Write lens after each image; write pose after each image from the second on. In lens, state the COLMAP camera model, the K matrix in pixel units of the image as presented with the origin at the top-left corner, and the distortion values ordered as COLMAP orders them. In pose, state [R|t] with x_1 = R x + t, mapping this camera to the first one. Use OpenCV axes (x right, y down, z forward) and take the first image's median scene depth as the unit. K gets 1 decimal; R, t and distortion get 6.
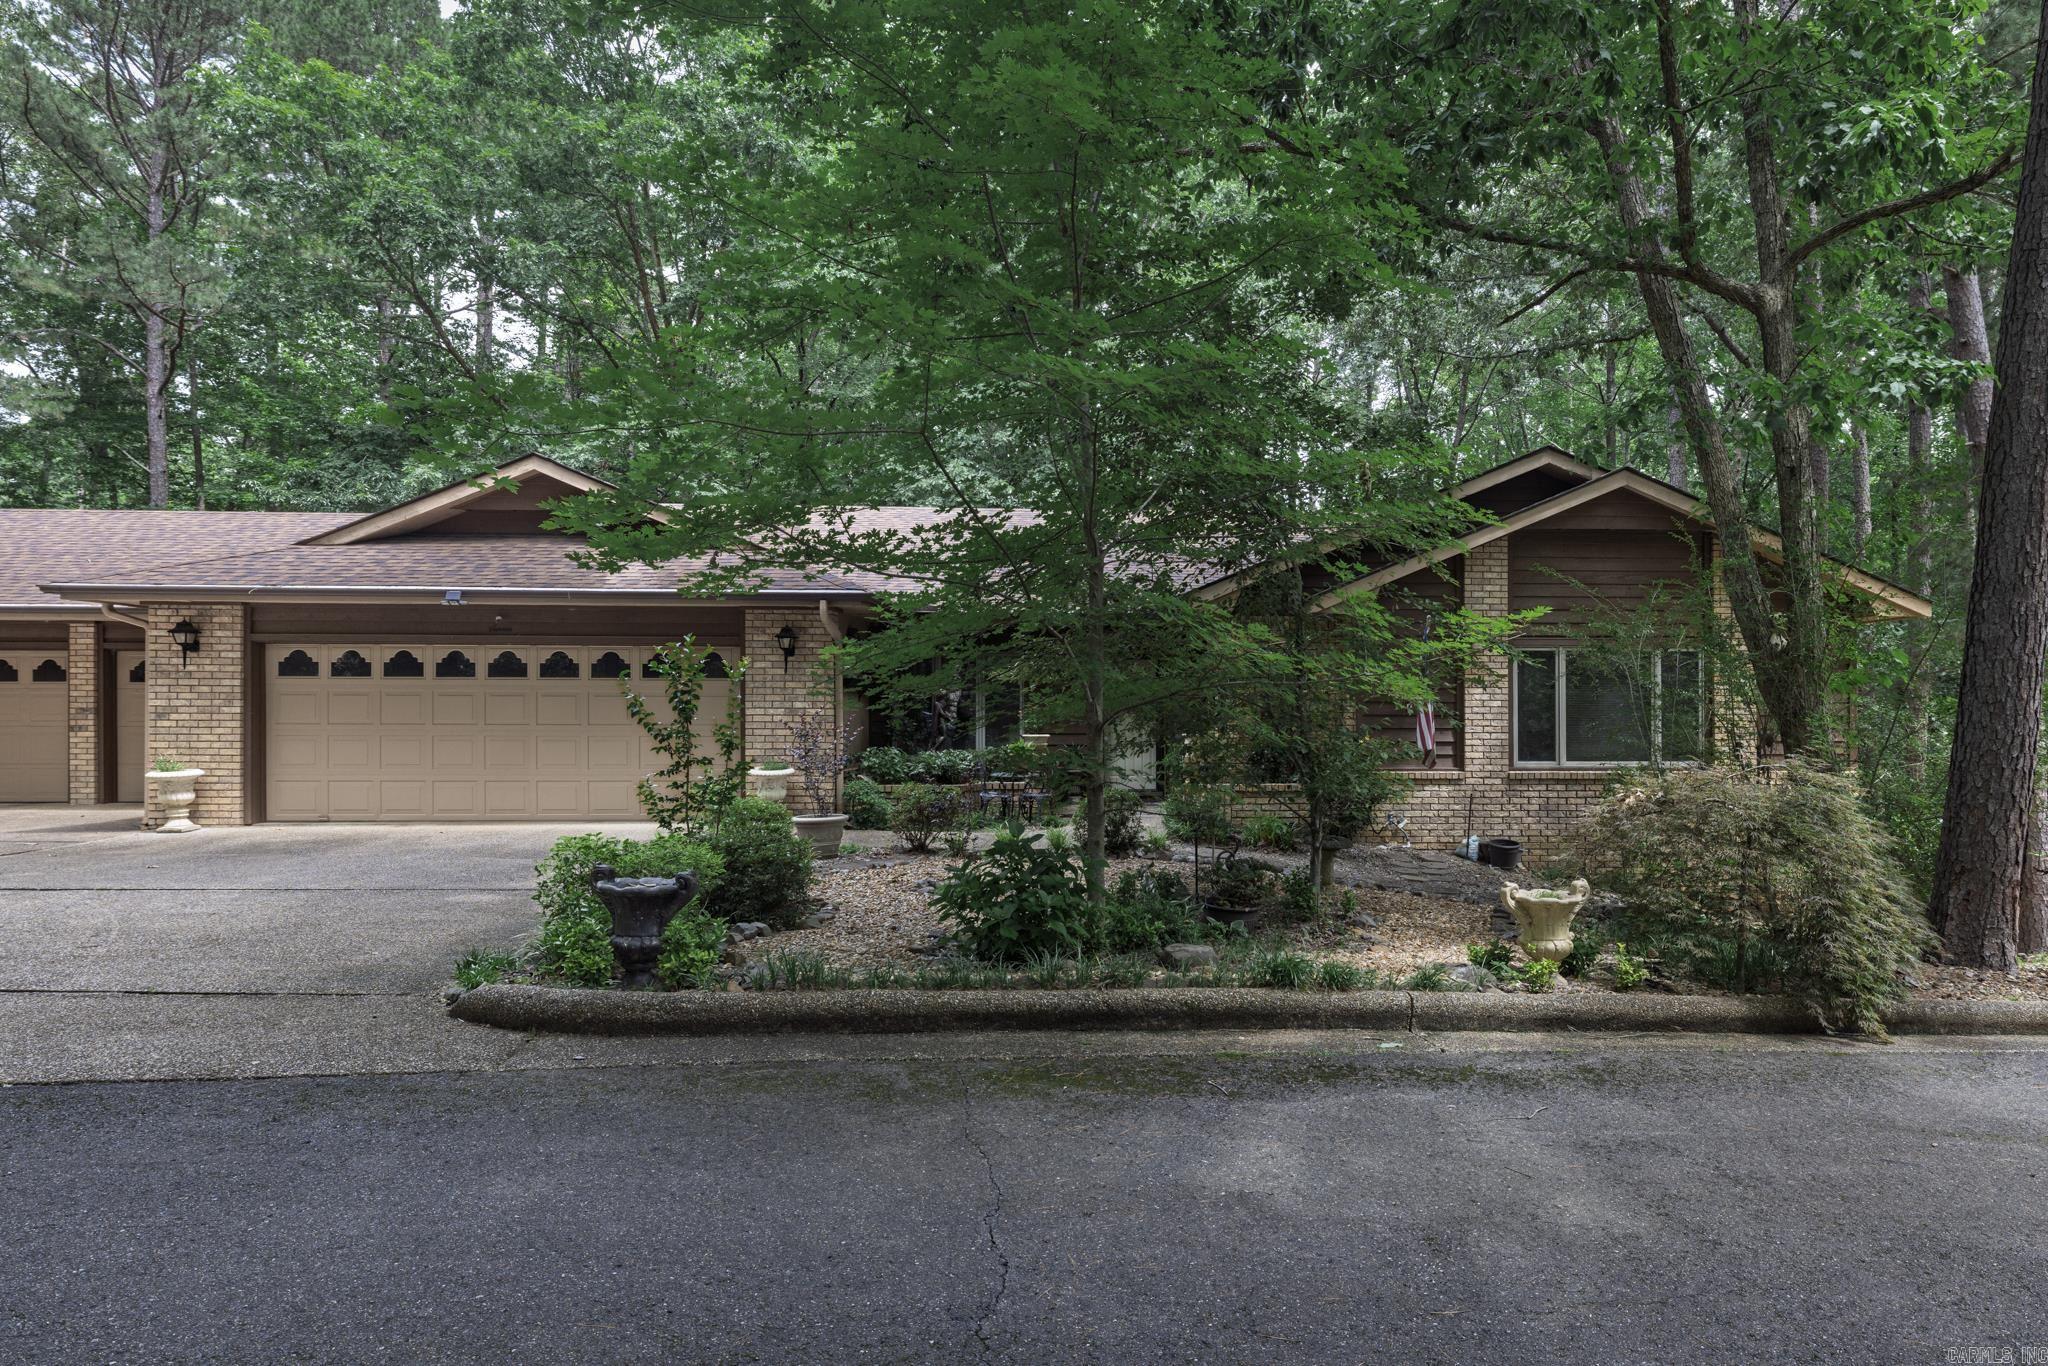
lens RADIAL K [[1144.4, 0, 1025.6], [0, 1144.4, 692.2], [0, 0, 1]] dist [0.001254, -0.000780]
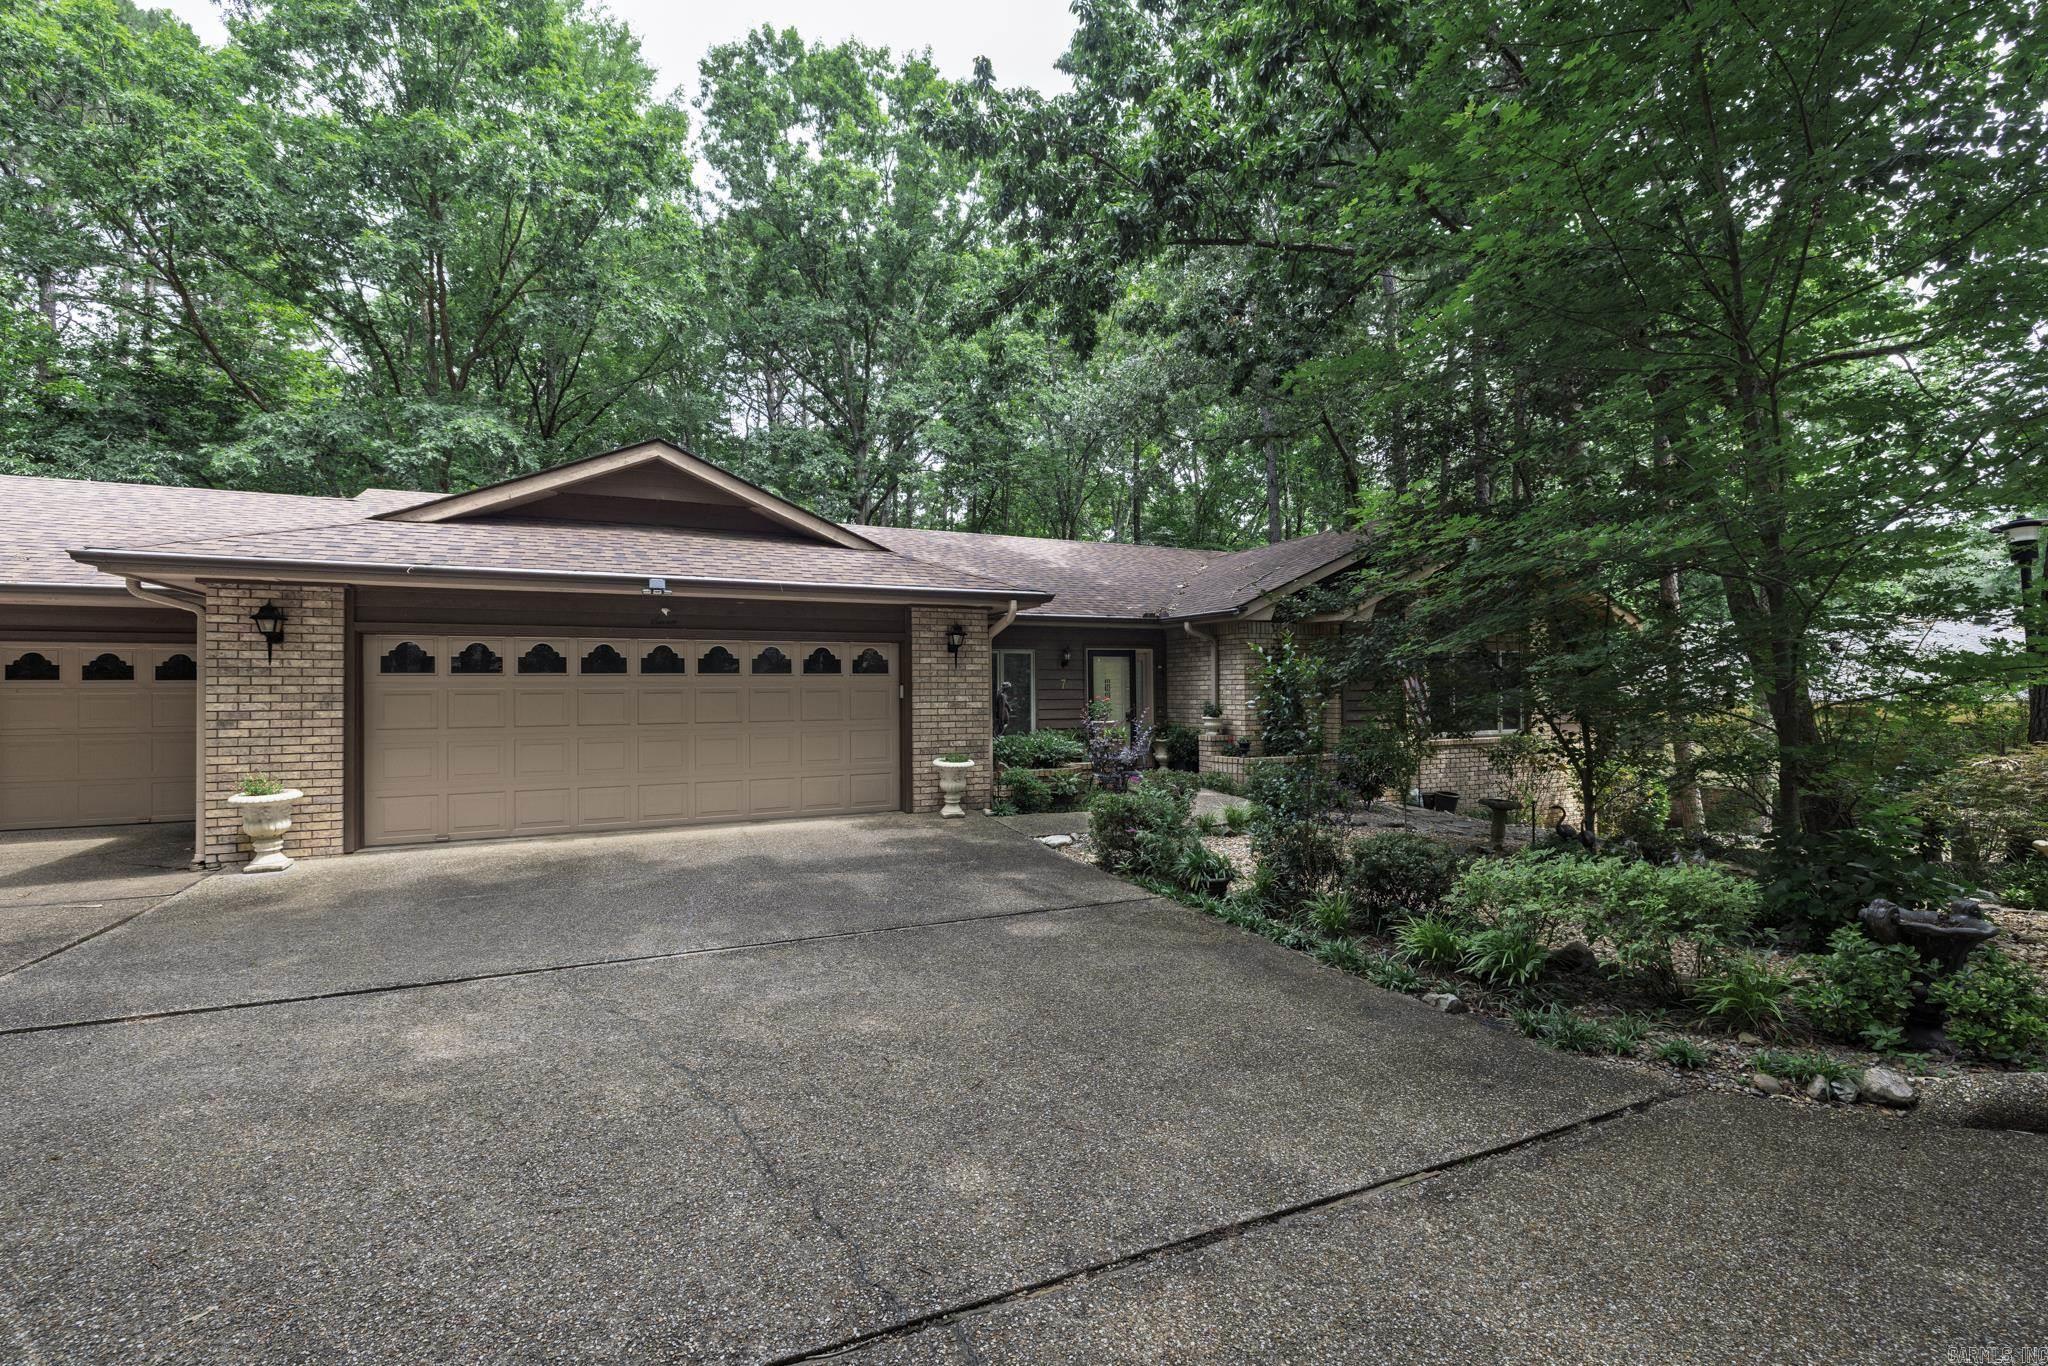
lens RADIAL K [[866.7, 0, 1023.0], [0, 866.7, 666.5], [0, 0, 1]] dist [0.001957, 0.000301]
pose [[0.933405, 0.000128, 0.358826, -0.453447], [0.005512, 0.999877, -0.014695, -0.007039], [-0.358783, 0.015694, 0.933289, 0.240224]]
